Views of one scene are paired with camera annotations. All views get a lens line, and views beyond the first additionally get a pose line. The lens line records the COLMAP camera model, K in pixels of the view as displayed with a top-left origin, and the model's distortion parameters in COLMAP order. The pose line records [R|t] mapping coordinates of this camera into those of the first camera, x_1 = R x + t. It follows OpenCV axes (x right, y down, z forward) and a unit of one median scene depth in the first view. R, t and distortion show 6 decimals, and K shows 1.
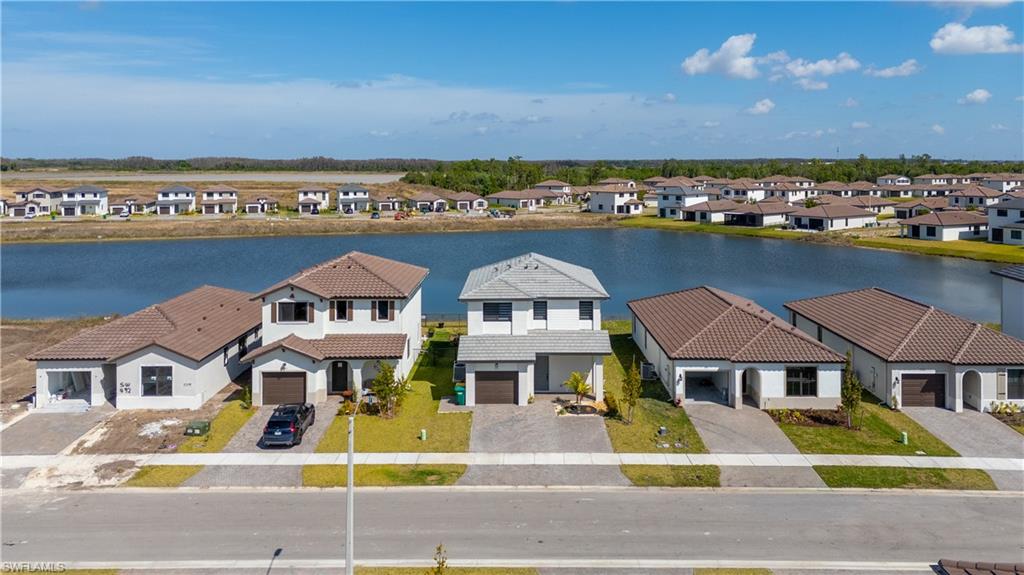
lens RADIAL K [[769.3, 0, 519.9], [0, 769.3, 277.2], [0, 0, 1]] dist [0.076171, -0.068901]
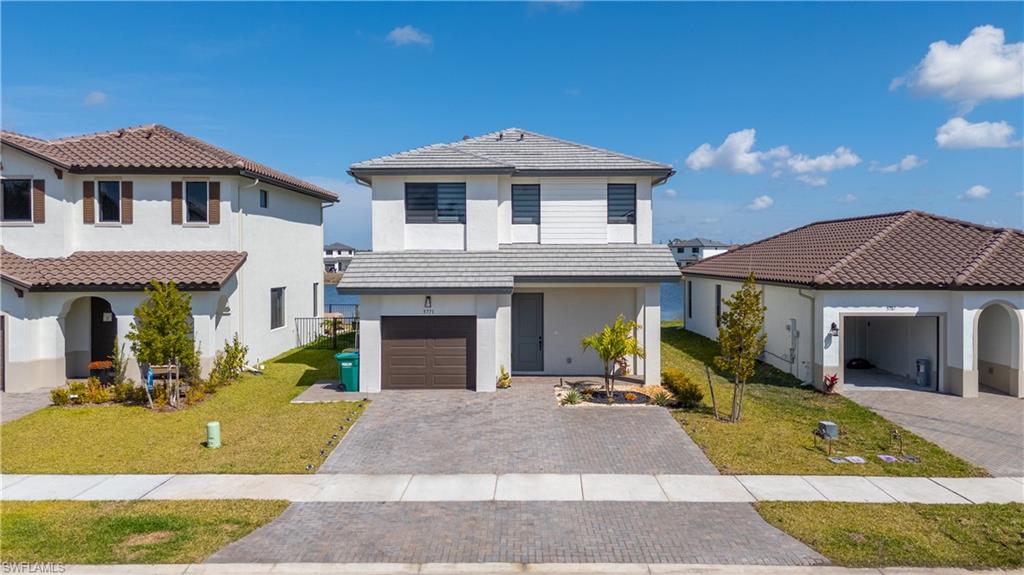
lens RADIAL K [[769.3, 0, 523.1], [0, 769.3, 293.2], [0, 0, 1]] dist [0.076171, -0.068901]
pose [[0.999990, -0.001847, -0.004136, 0.027001], [0.001423, 0.994961, -0.100254, 0.151468], [0.004300, 0.100247, 0.994953, 0.535071]]
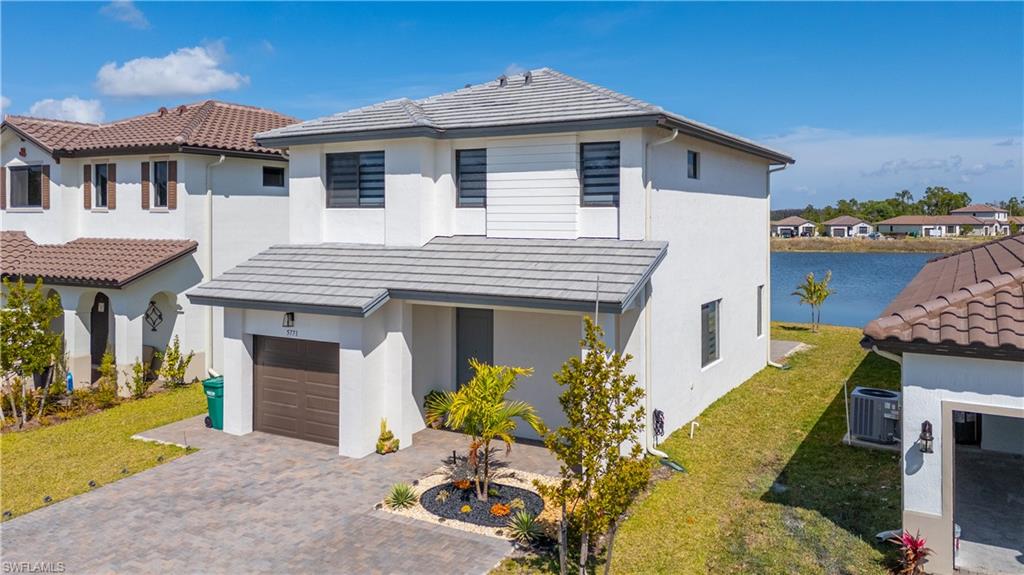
lens RADIAL K [[769.3, 0, 517.1], [0, 769.3, 259.3], [0, 0, 1]] dist [0.076171, -0.068901]
pose [[0.865454, 0.028200, -0.500195, 0.213241], [-0.075299, 0.994395, -0.074222, 0.103878], [0.495298, 0.101899, 0.862726, 0.743201]]
